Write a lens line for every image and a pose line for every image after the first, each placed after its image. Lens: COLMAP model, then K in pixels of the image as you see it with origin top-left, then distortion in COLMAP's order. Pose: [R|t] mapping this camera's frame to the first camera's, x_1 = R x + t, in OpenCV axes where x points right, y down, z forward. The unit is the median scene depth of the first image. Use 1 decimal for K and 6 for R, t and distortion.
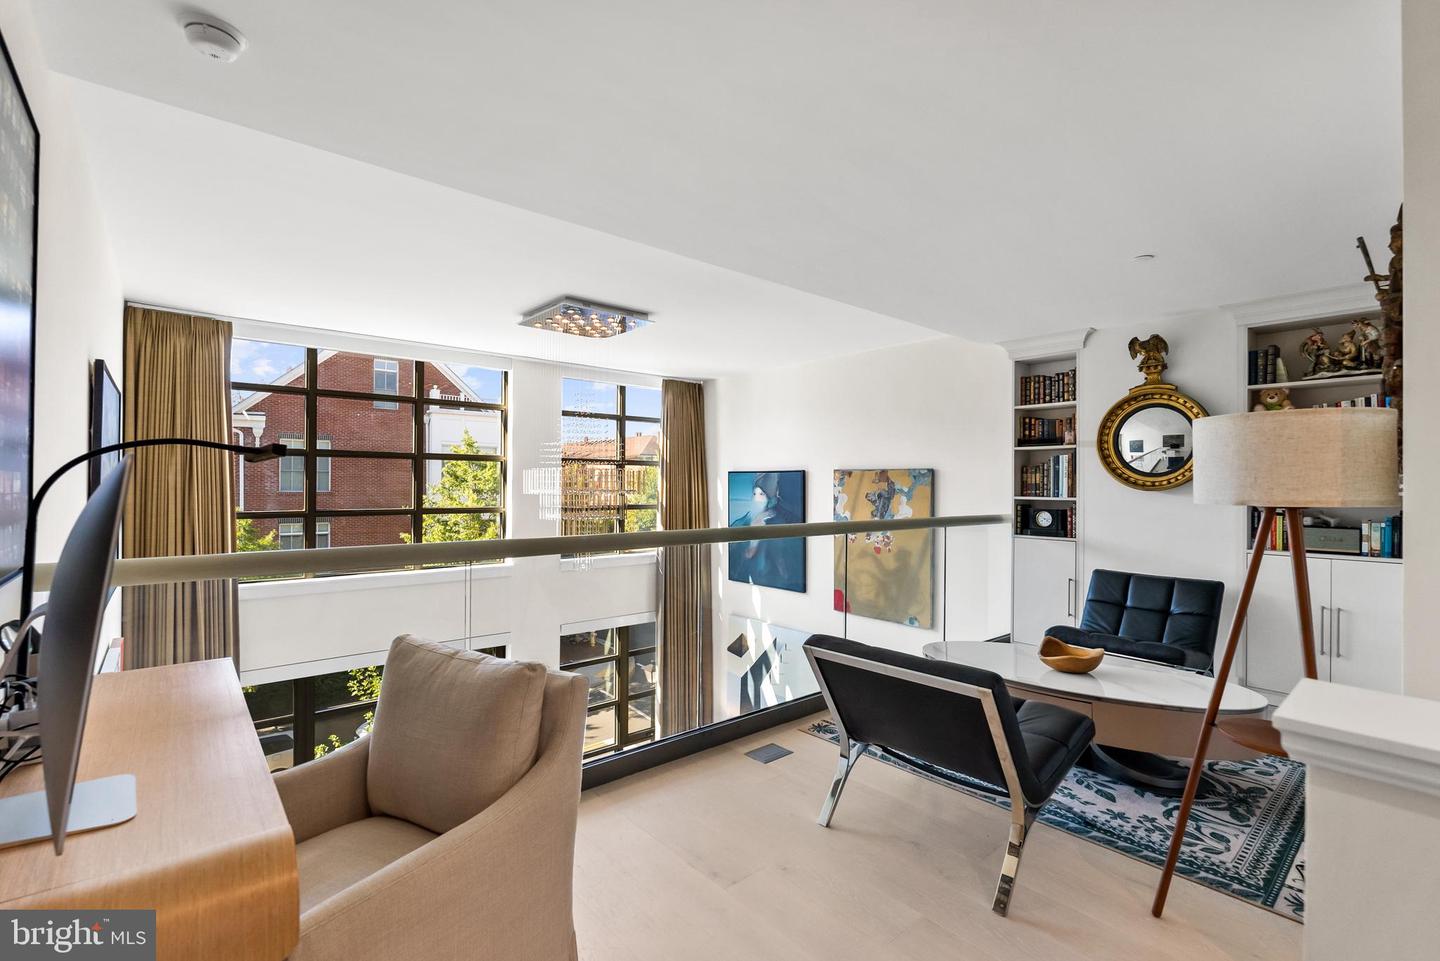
lens RADIAL K [[659.2, 0, 725.4], [0, 659.2, 481.9], [0, 0, 1]] dist [-0.001137, -0.000179]
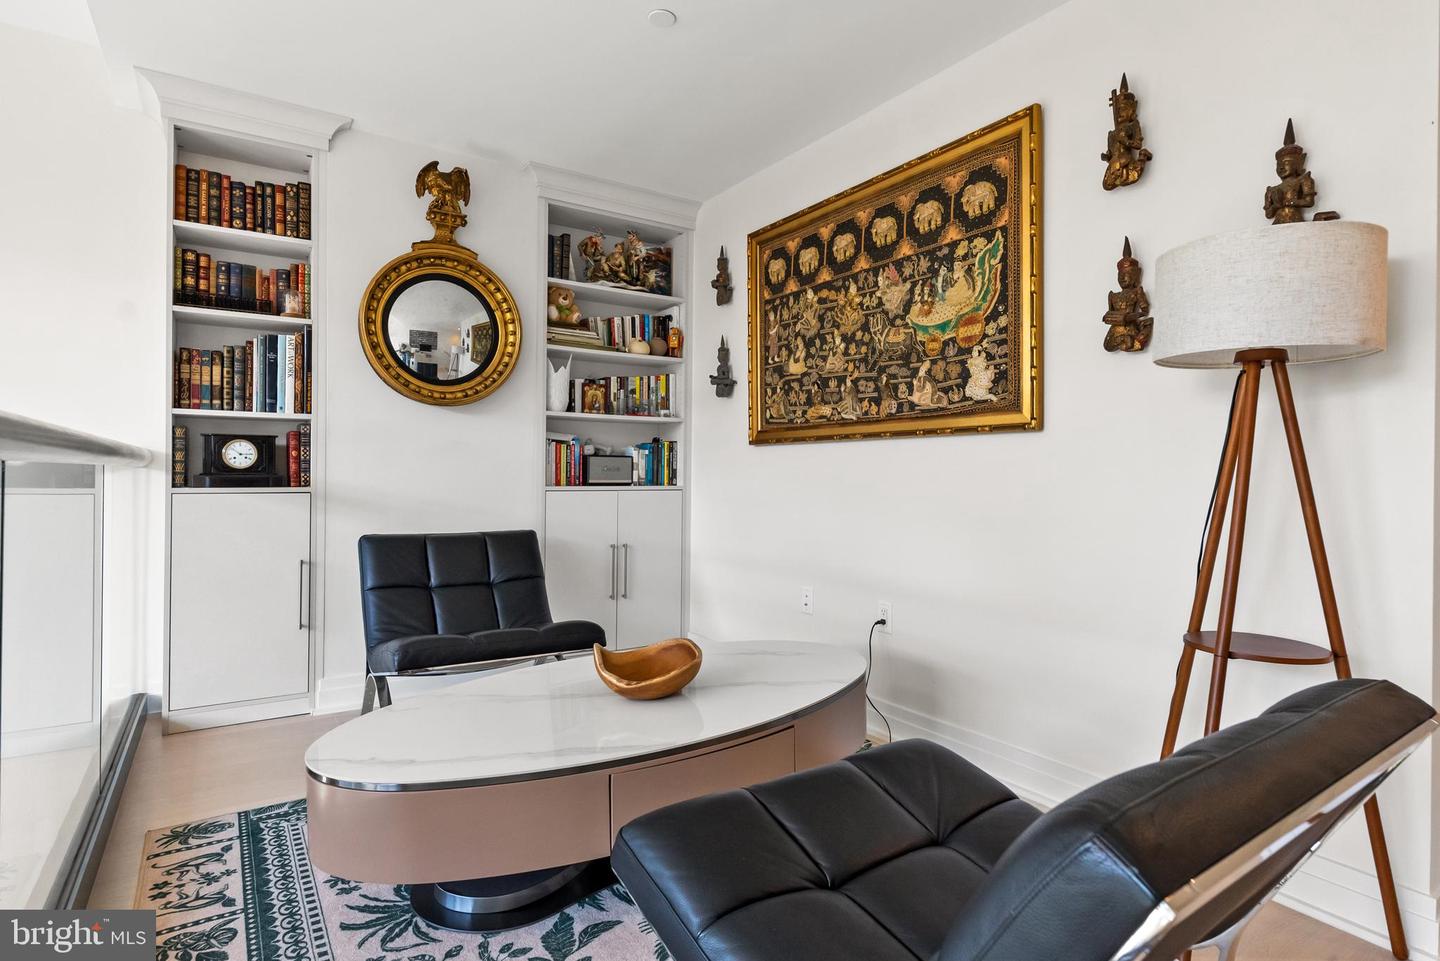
lens RADIAL K [[746.6, 0, 723.7], [0, 746.6, 466.0], [0, 0, 1]] dist [0.002146, 0.000432]
pose [[0.122147, 0.000130, 0.992512, -0.039665], [-0.009026, 0.999959, 0.000979, 0.047403], [-0.992471, -0.009078, 0.122143, 0.426273]]
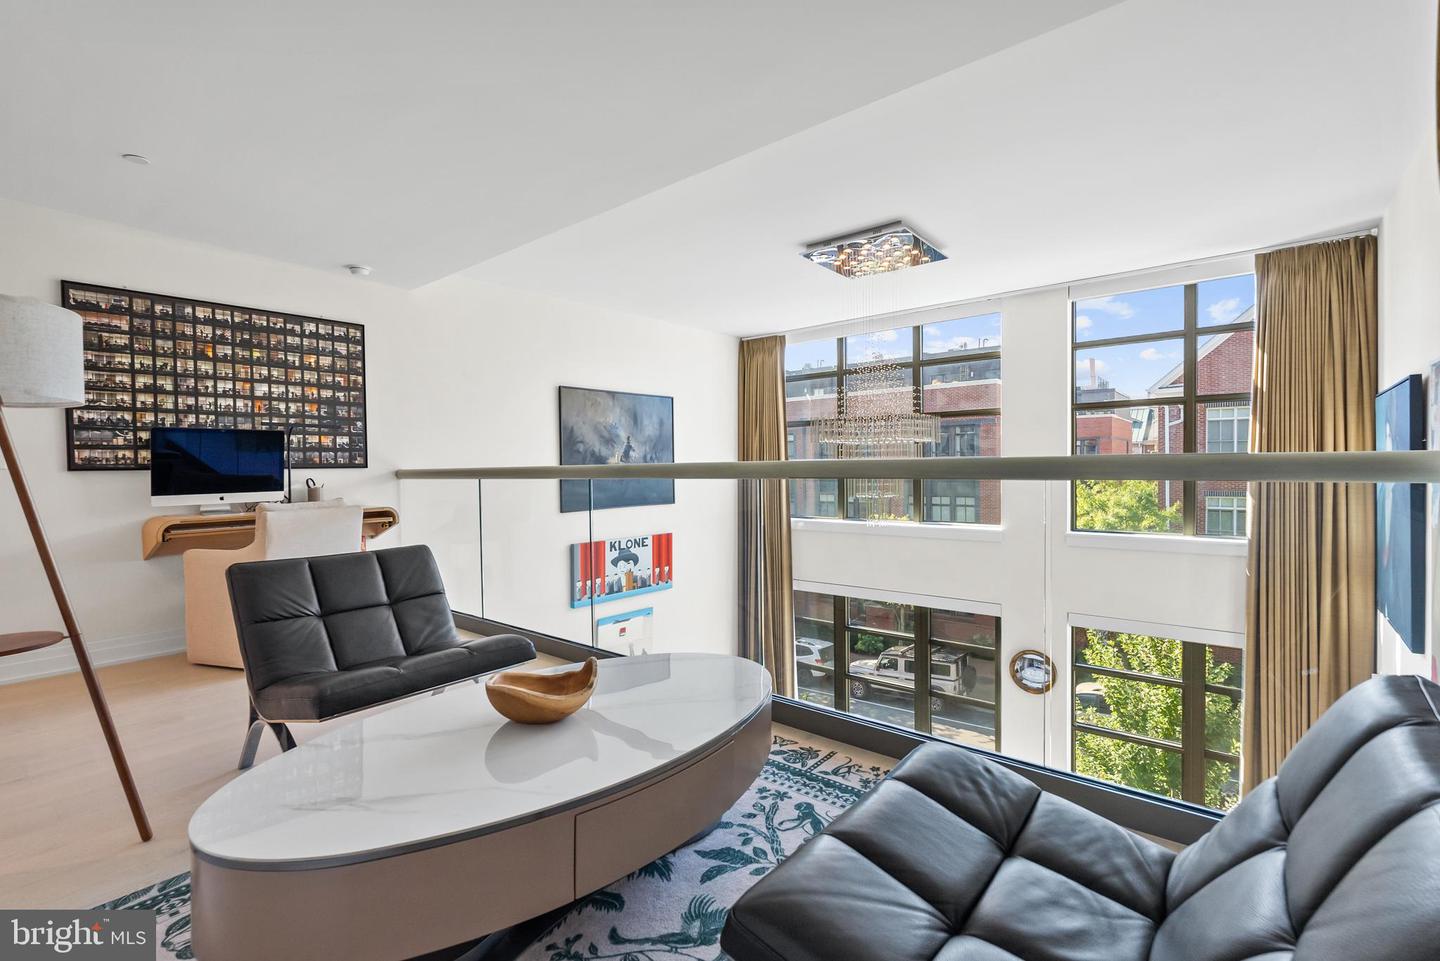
lens RADIAL K [[659.2, 0, 725.4], [0, 659.2, 481.9], [0, 0, 1]] dist [-0.001137, -0.000179]
pose [[0.152729, 0.010421, -0.988213, 0.537107], [0.020919, 0.999686, 0.013775, 0.043757], [0.988047, -0.022776, 0.152463, 0.529227]]
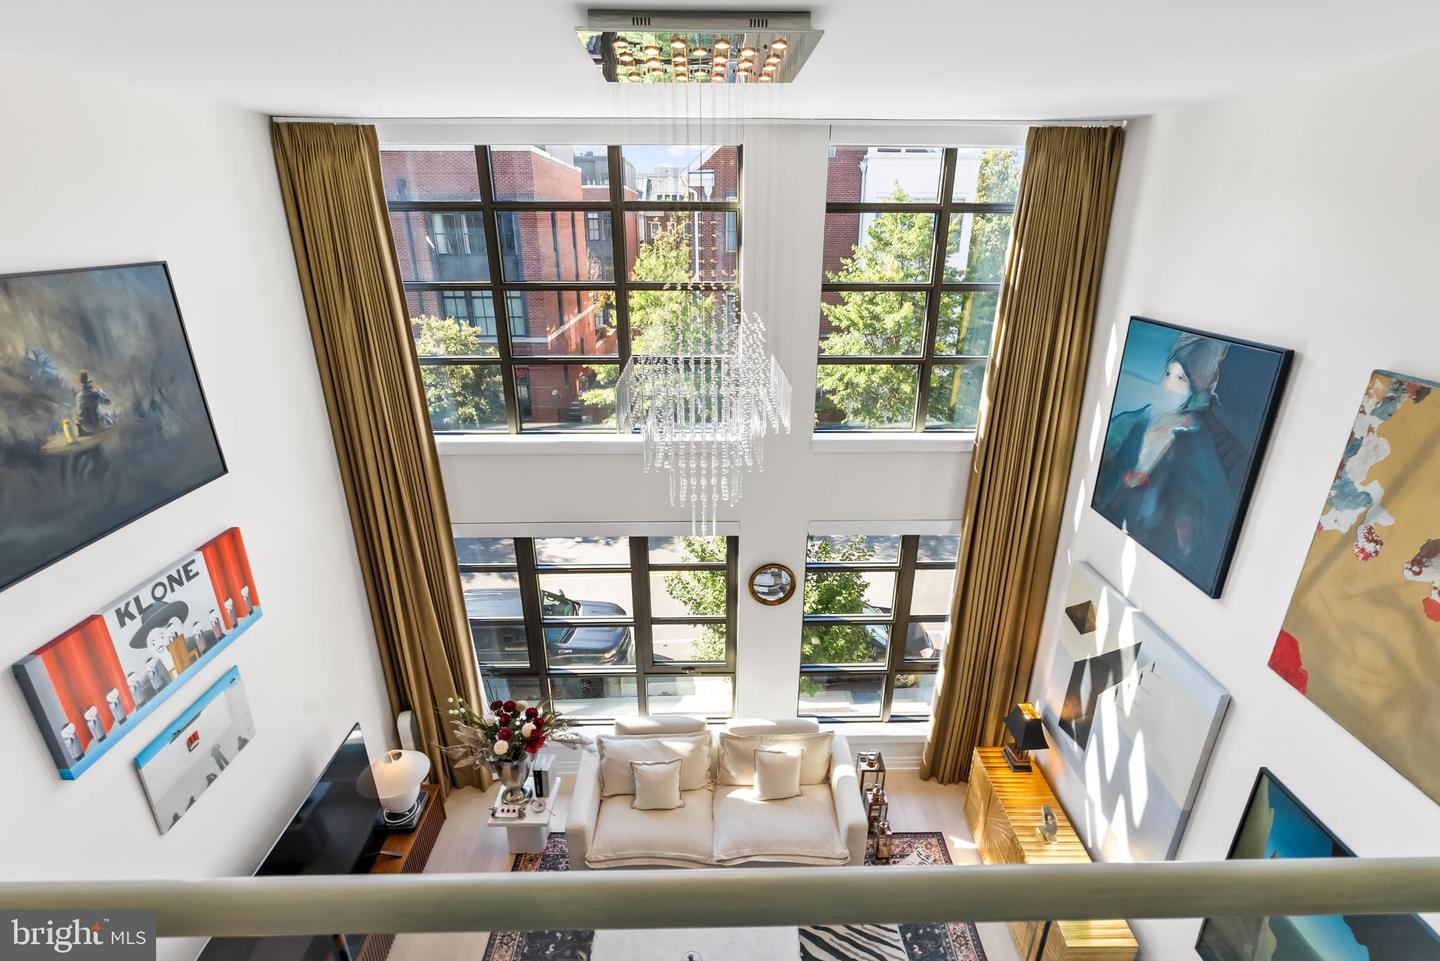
lens RADIAL K [[659.2, 0, 725.4], [0, 659.2, 481.9], [0, 0, 1]] dist [-0.001137, -0.000179]
pose [[0.765698, 0.233288, -0.599402, 0.126067], [0.006501, 0.929052, 0.369892, -0.110209], [0.643167, -0.287122, 0.709857, 0.480673]]
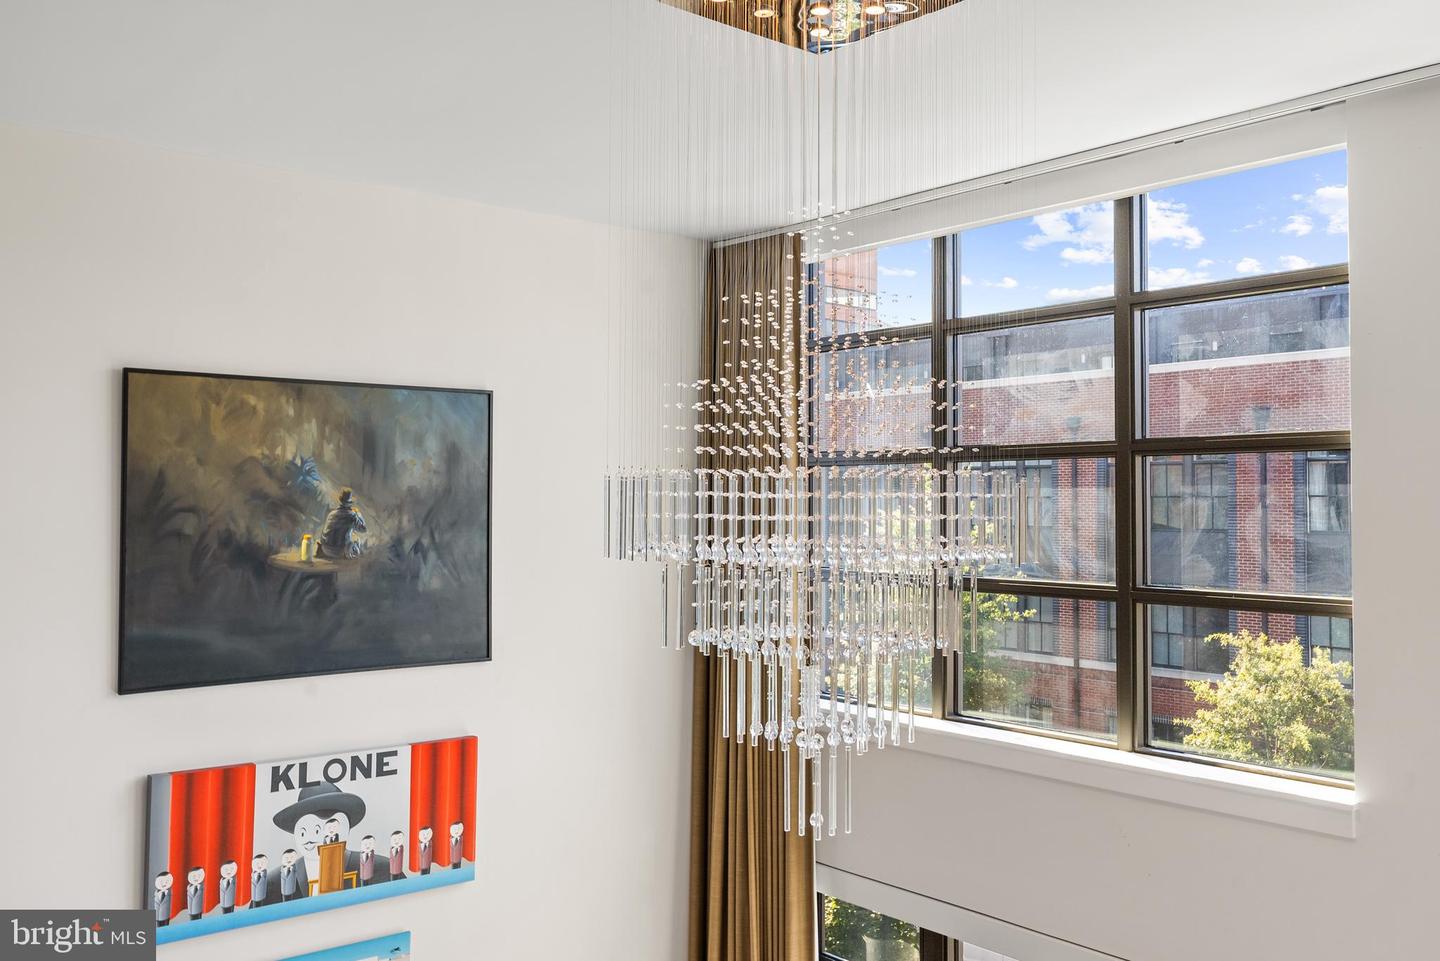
lens RADIAL K [[1282.1, 0, 743.1], [0, 1282.1, 483.3], [0, 0, 1]] dist [0.026209, -0.000650]
pose [[-0.028260, -0.023976, -0.999313, 0.279091], [0.000518, 0.999712, -0.024001, -0.002665], [0.999600, -0.001196, -0.028239, 0.800651]]
